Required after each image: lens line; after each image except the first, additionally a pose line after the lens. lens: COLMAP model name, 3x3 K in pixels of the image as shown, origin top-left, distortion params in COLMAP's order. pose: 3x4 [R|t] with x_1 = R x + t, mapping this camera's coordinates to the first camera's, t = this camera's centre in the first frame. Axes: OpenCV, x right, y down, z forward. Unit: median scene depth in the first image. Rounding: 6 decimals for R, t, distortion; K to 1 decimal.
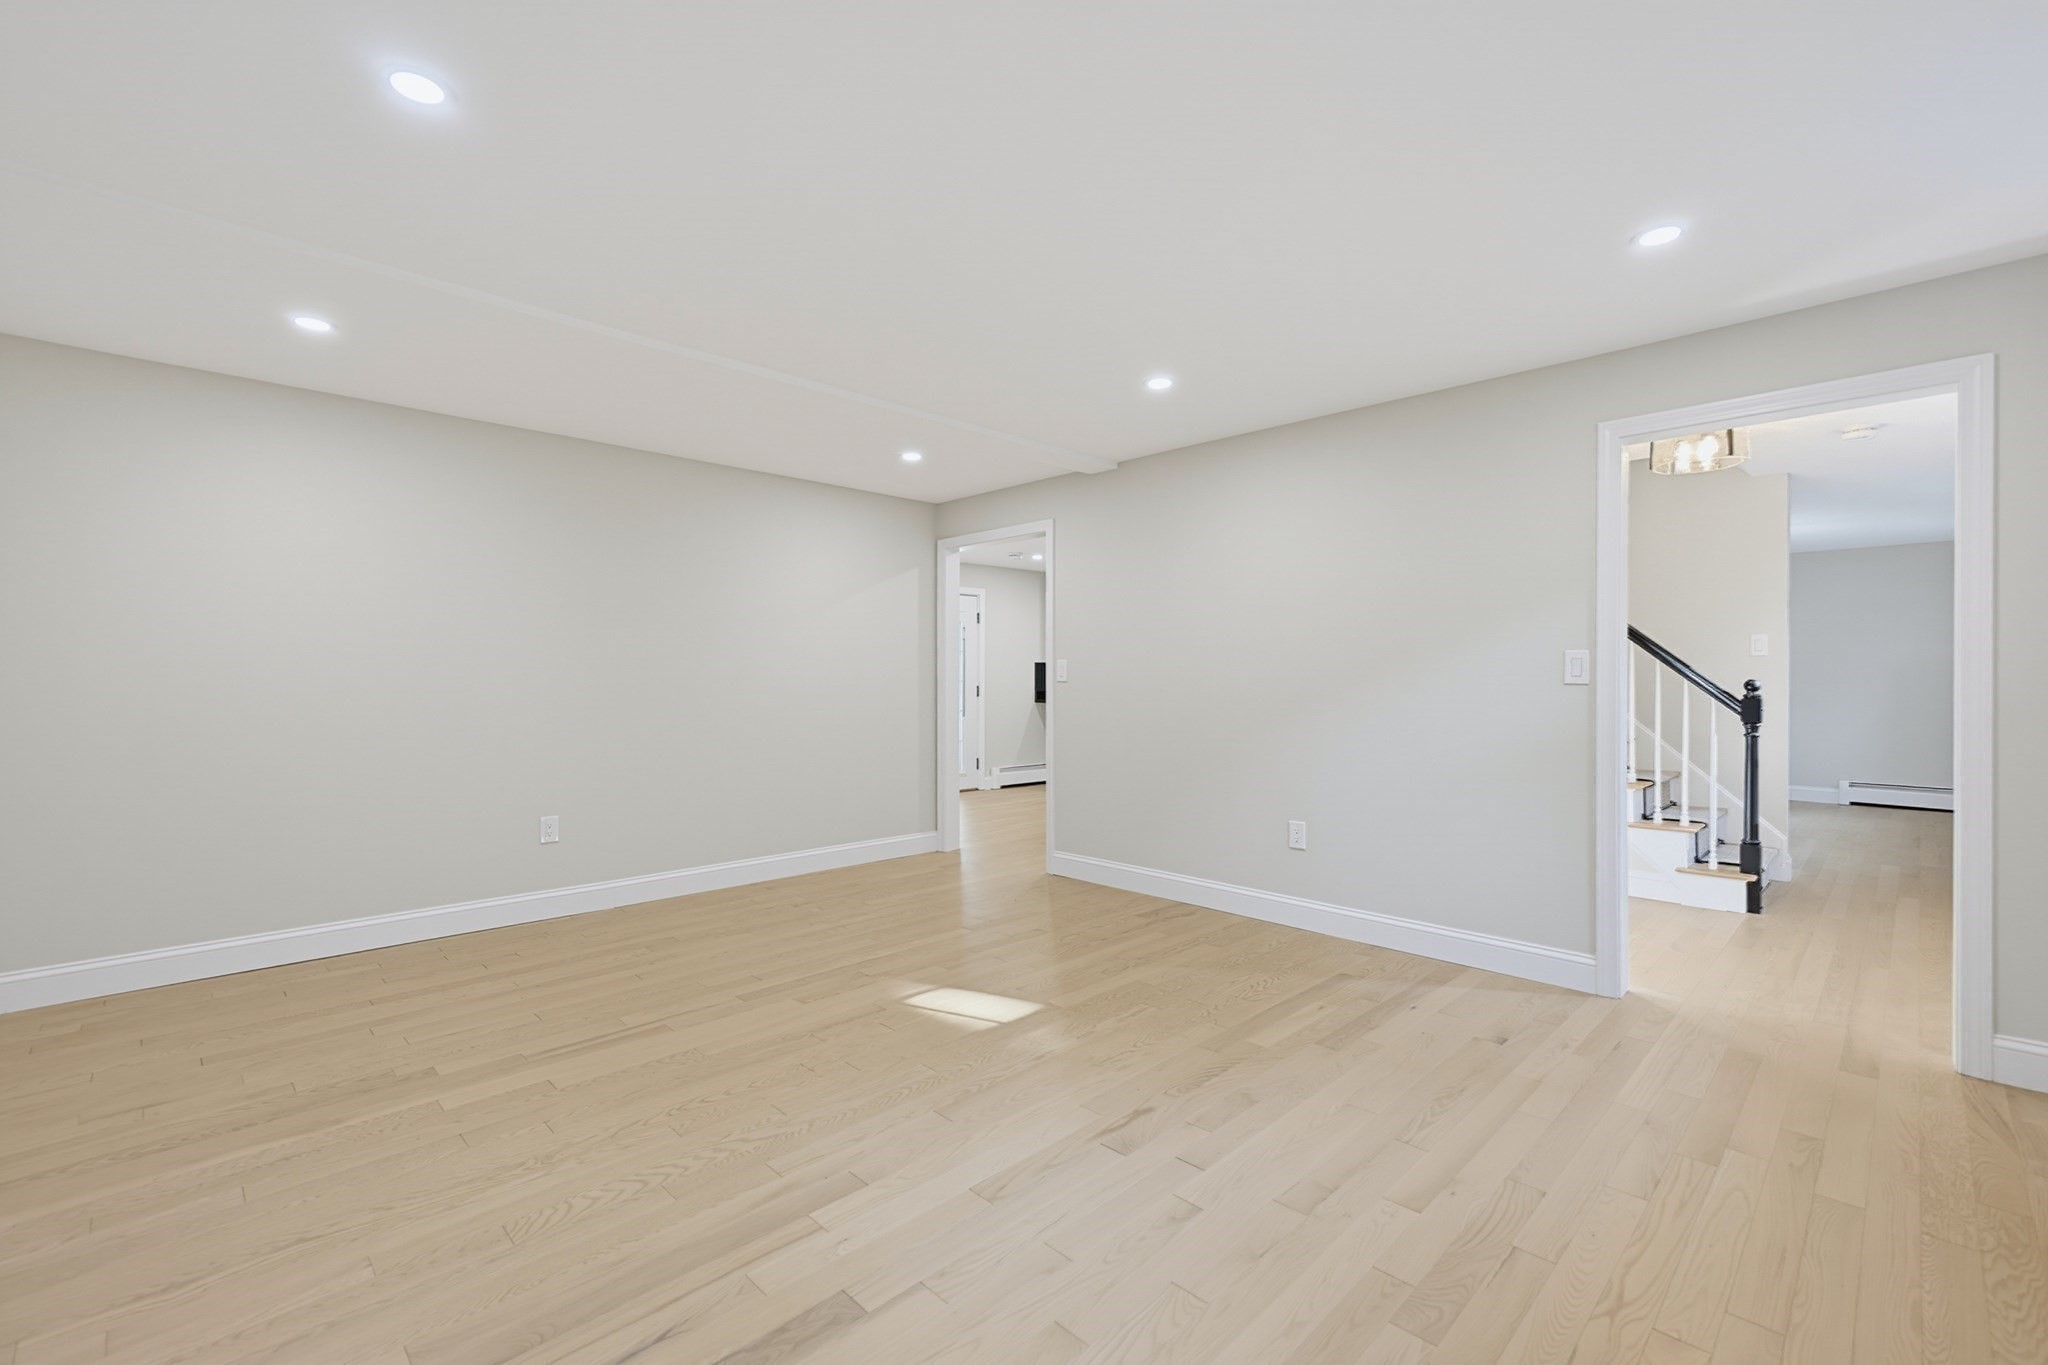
lens RADIAL K [[896.5, 0, 1018.9], [0, 896.5, 671.1], [0, 0, 1]] dist [0.001031, 0.000362]
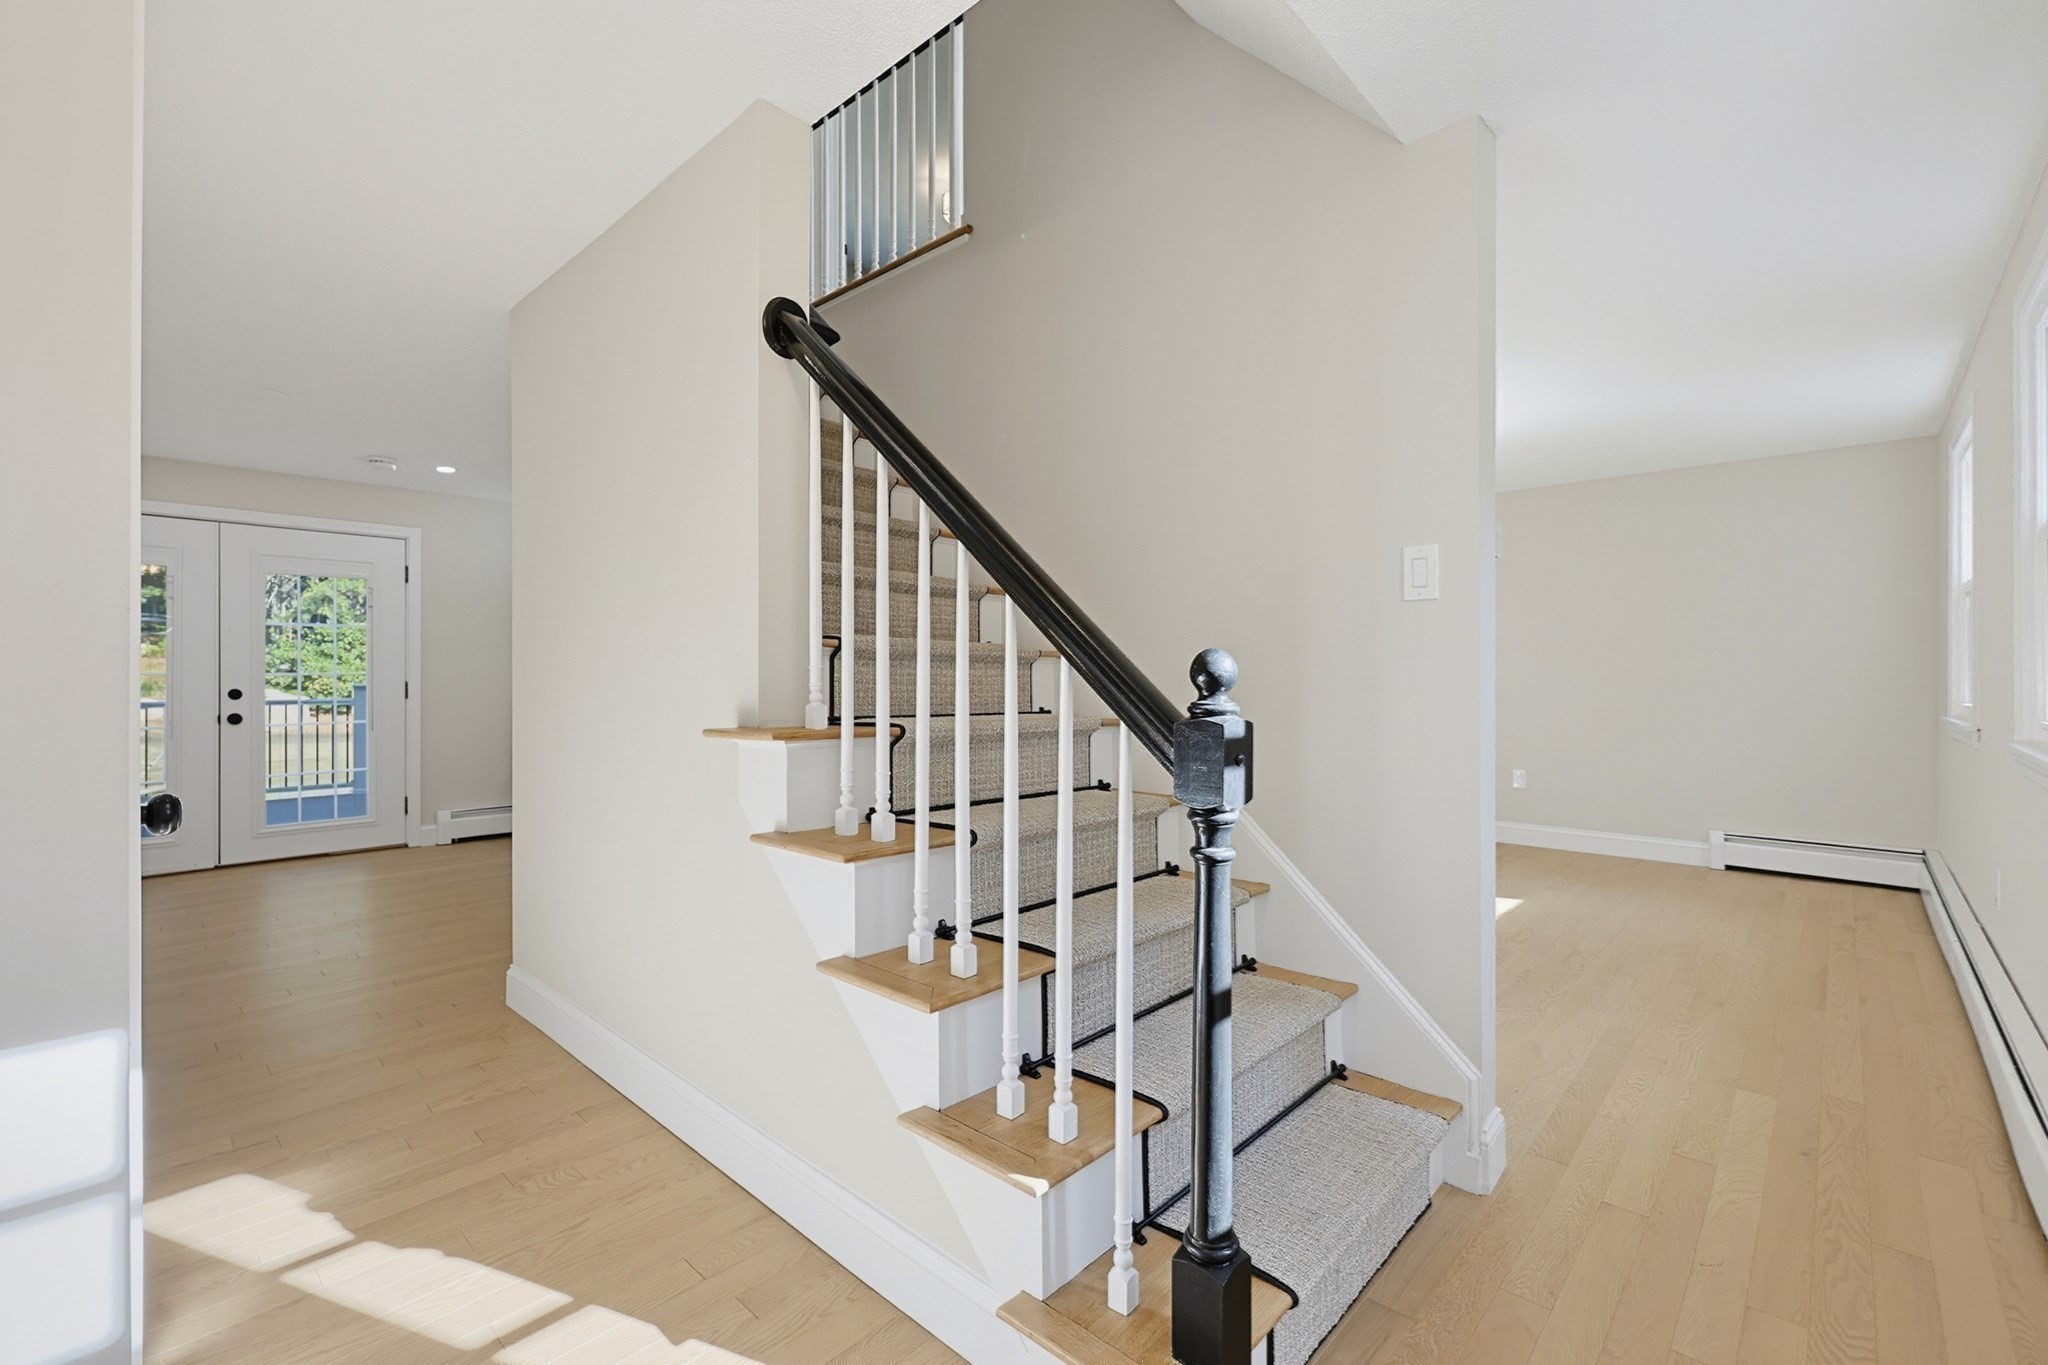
lens RADIAL K [[896.5, 0, 1022.2], [0, 896.5, 675.8], [0, 0, 1]] dist [0.001031, 0.000362]
pose [[0.998755, 0.003040, 0.049800, 0.354800], [-0.003290, 0.999982, 0.004930, 0.007765], [-0.049785, -0.005088, 0.998747, 0.348105]]
